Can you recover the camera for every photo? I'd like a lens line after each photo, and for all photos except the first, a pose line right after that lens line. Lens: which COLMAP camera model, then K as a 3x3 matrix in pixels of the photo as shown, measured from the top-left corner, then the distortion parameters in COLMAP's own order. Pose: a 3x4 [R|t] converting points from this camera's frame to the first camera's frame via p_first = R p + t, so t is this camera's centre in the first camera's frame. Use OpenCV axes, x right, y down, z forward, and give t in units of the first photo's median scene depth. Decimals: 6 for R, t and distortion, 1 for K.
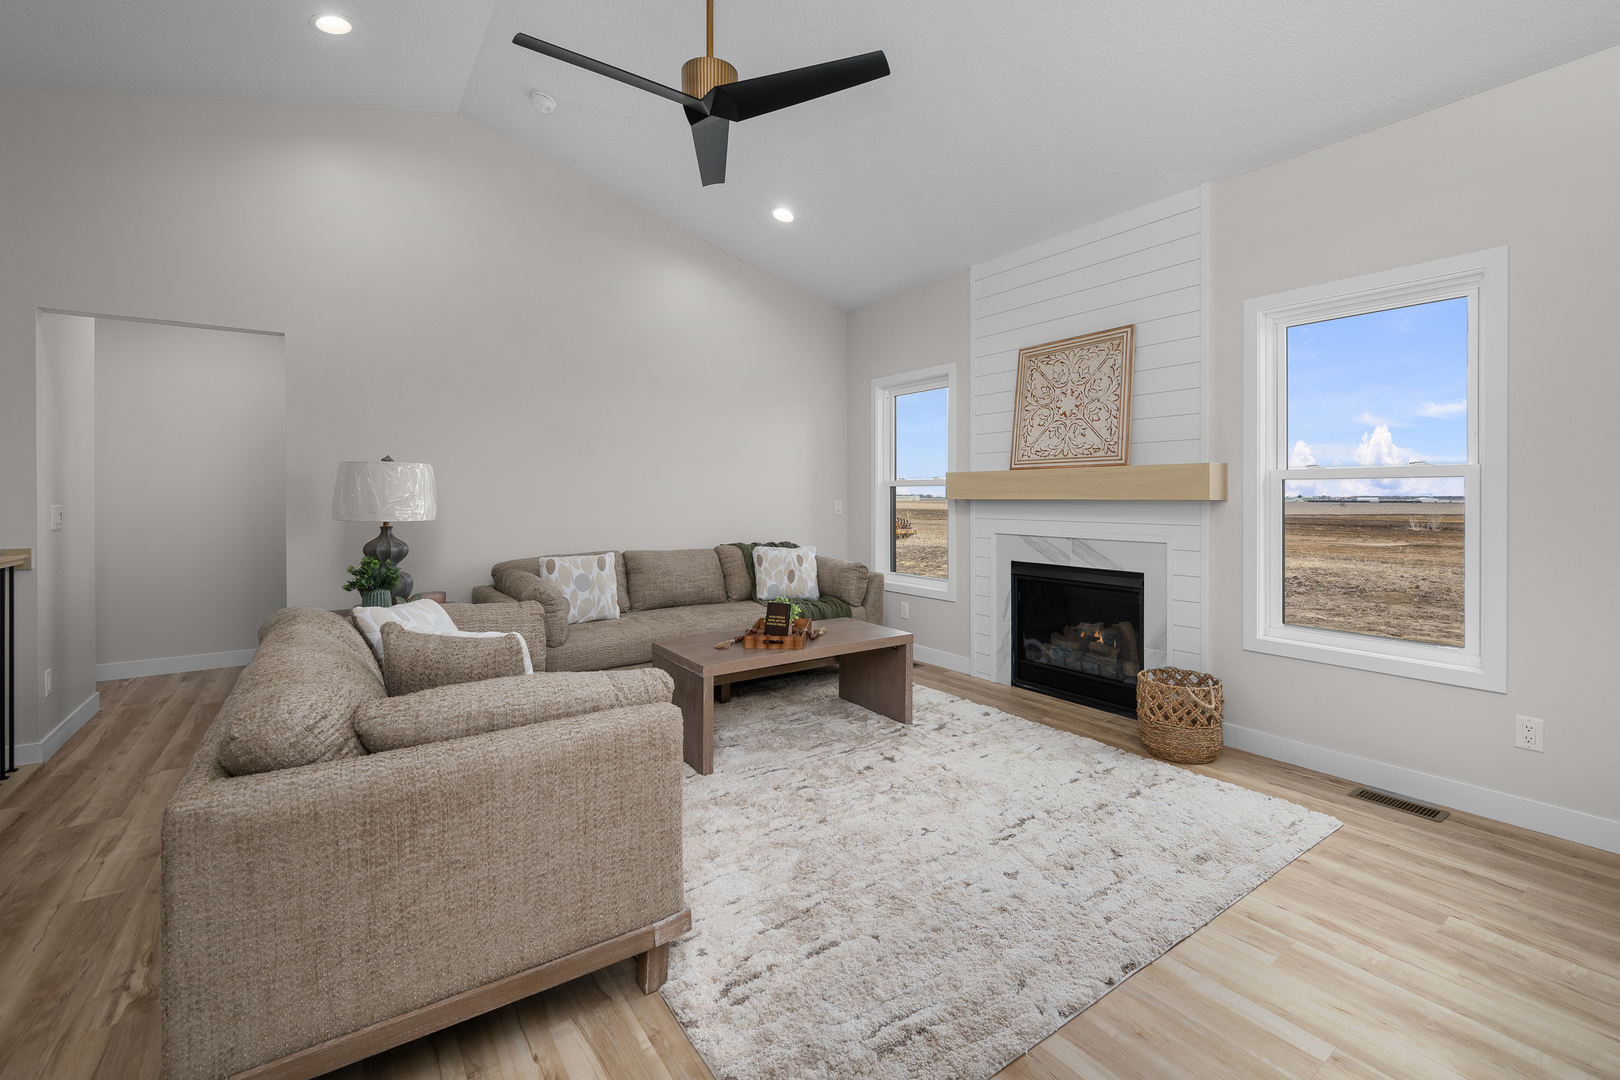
lens RADIAL K [[700.9, 0, 811.8], [0, 700.9, 494.2], [0, 0, 1]] dist [0.000297, -0.000054]
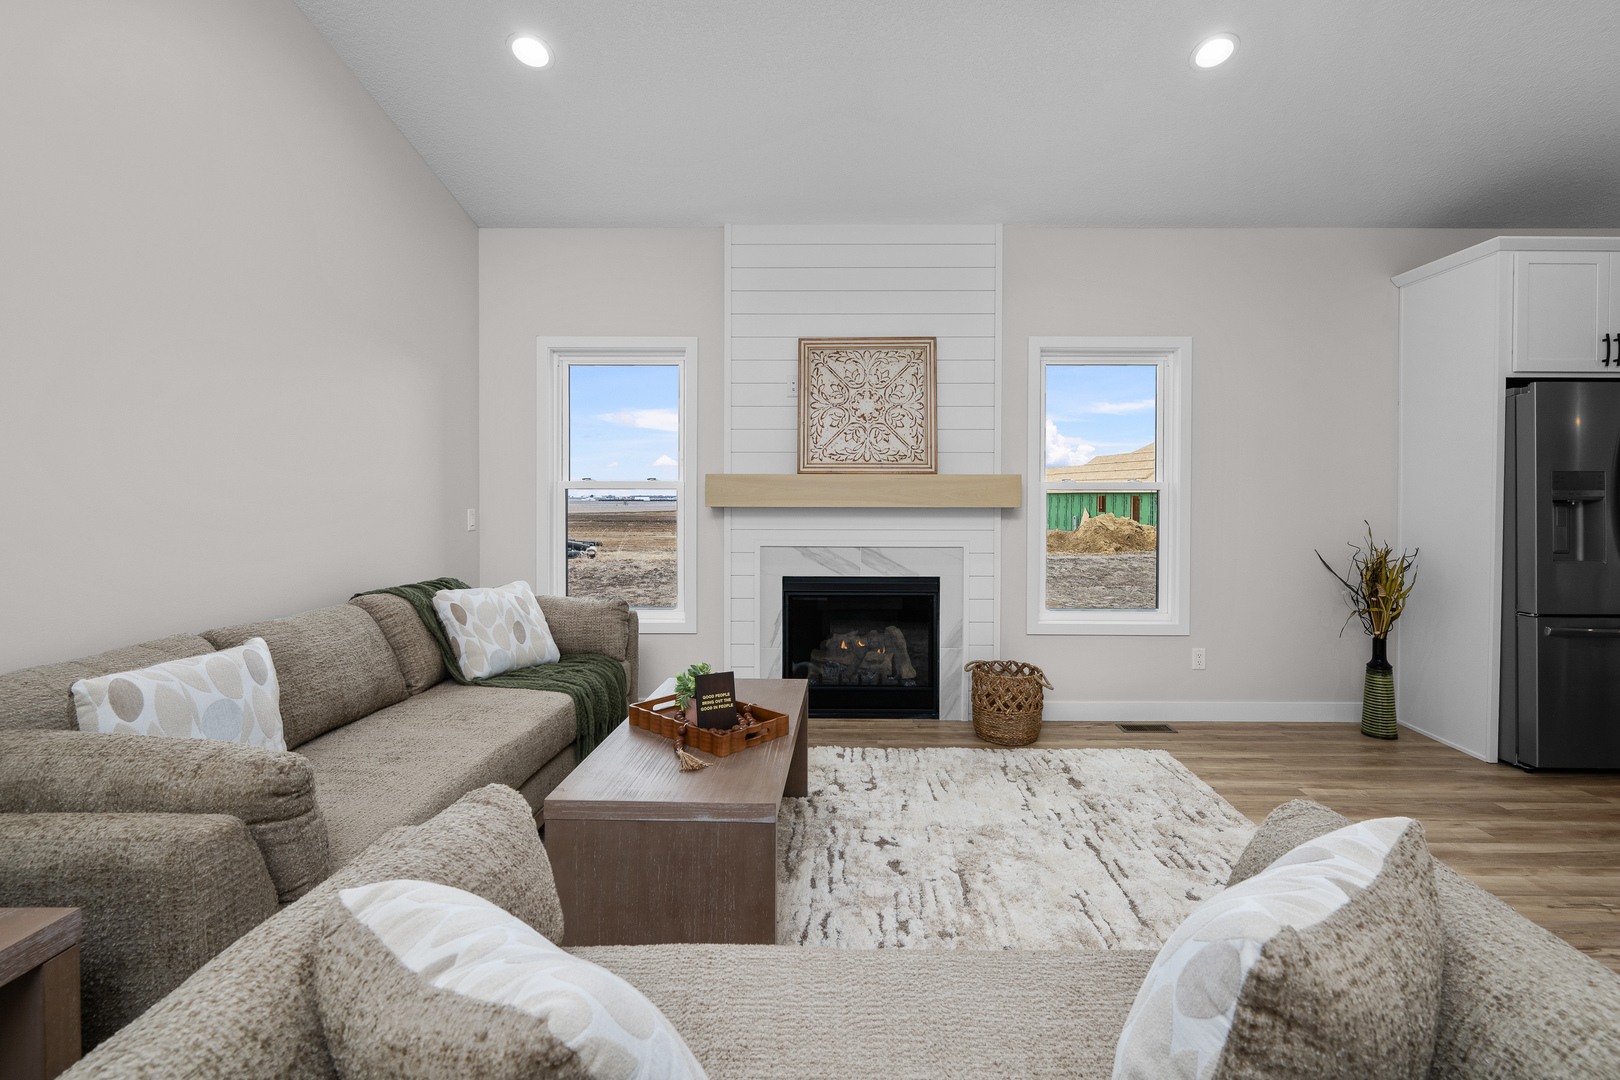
lens RADIAL K [[729.4, 0, 841.4], [0, 729.4, 501.3], [0, 0, 1]] dist [0.001287, 0.000108]
pose [[0.579001, -0.004118, 0.815317, -0.483265], [-0.005317, 0.999947, 0.008826, -0.009142], [-0.815310, -0.009445, 0.578948, 0.474870]]
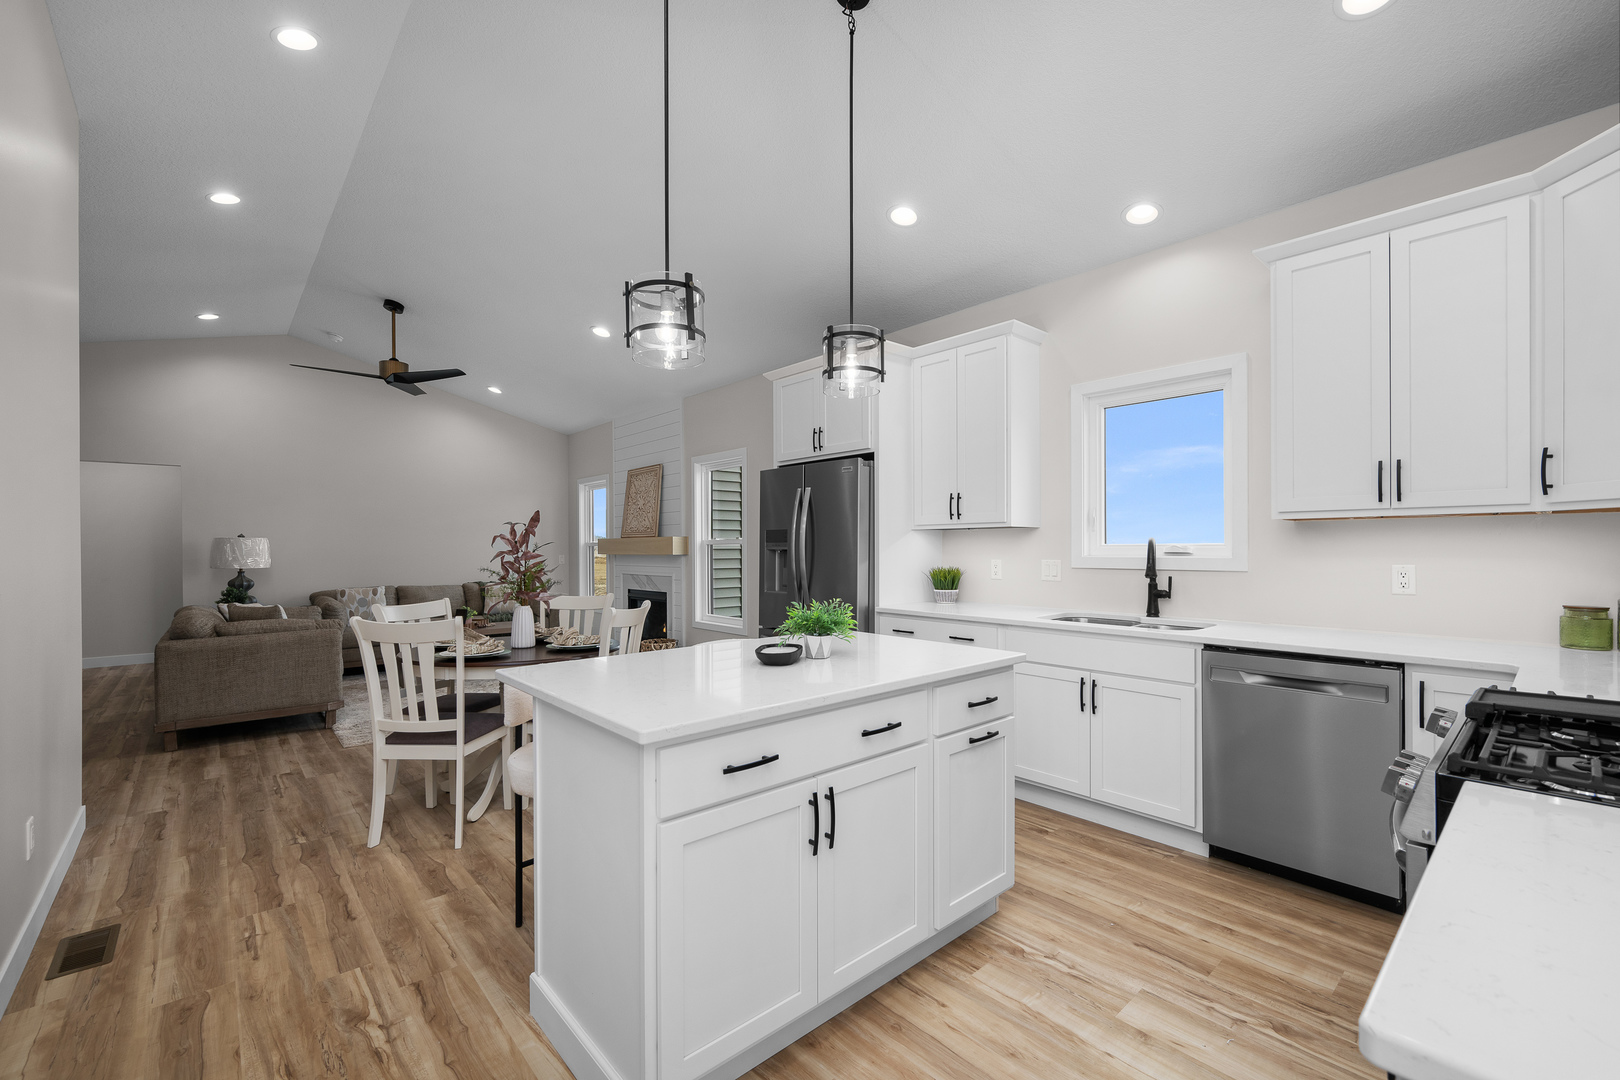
lens RADIAL K [[683.0, 0, 810.0], [0, 683.0, 540.0], [0, 0, 1]] dist [-0.000394, -0.005151]
pose [[0.993171, -0.003687, 0.116612, 0.628606], [0.004772, 0.999948, -0.009031, -0.012496], [-0.116572, 0.009526, 0.993137, -0.897417]]
